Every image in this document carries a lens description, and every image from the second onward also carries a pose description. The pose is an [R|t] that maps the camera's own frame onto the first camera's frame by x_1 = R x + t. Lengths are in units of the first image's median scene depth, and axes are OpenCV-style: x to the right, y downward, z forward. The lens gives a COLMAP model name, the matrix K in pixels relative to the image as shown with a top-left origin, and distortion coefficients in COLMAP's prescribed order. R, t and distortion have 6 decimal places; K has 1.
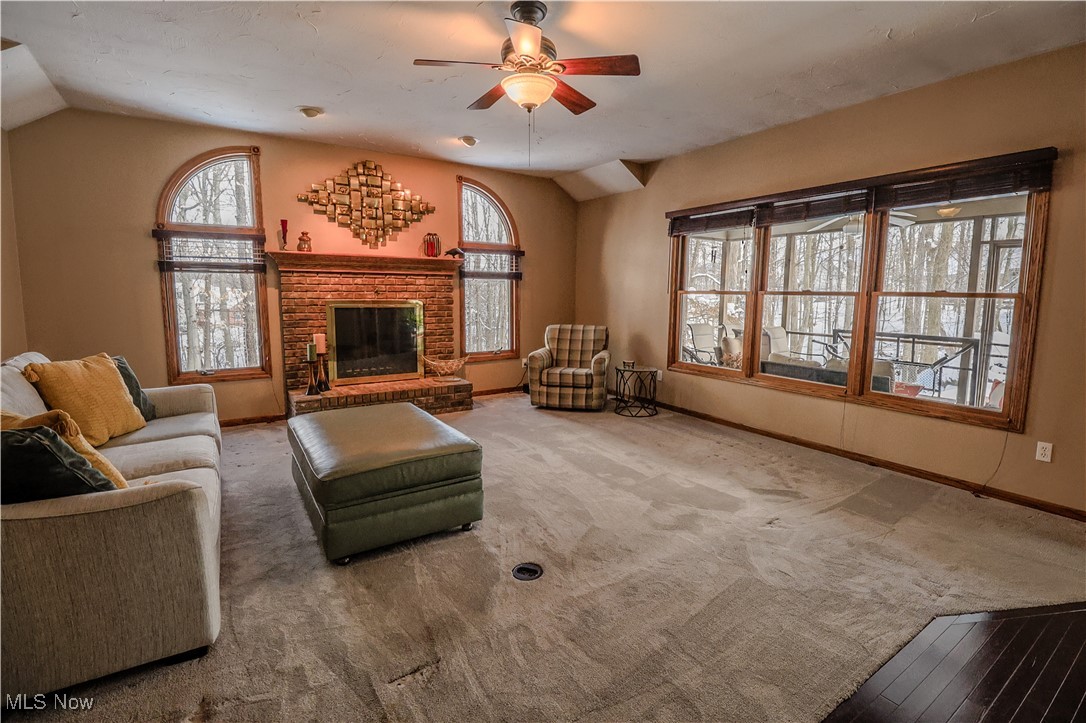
lens RADIAL K [[501.3, 0, 562.9], [0, 501.3, 347.3], [0, 0, 1]] dist [0.000652, -0.013949]
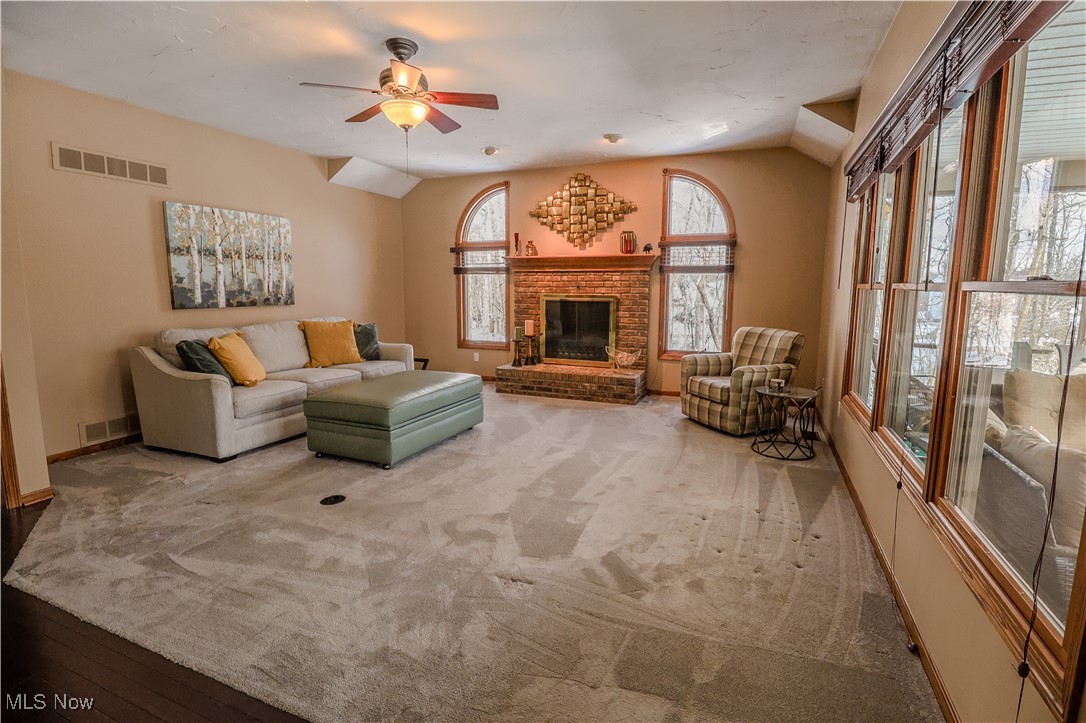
lens RADIAL K [[501.3, 0, 562.9], [0, 501.3, 347.3], [0, 0, 1]] dist [0.000652, -0.013949]
pose [[0.558744, 0.095058, -0.823874, 0.598481], [-0.093431, 0.994300, 0.051357, -0.030781], [0.824060, 0.048280, 0.564441, 0.343002]]
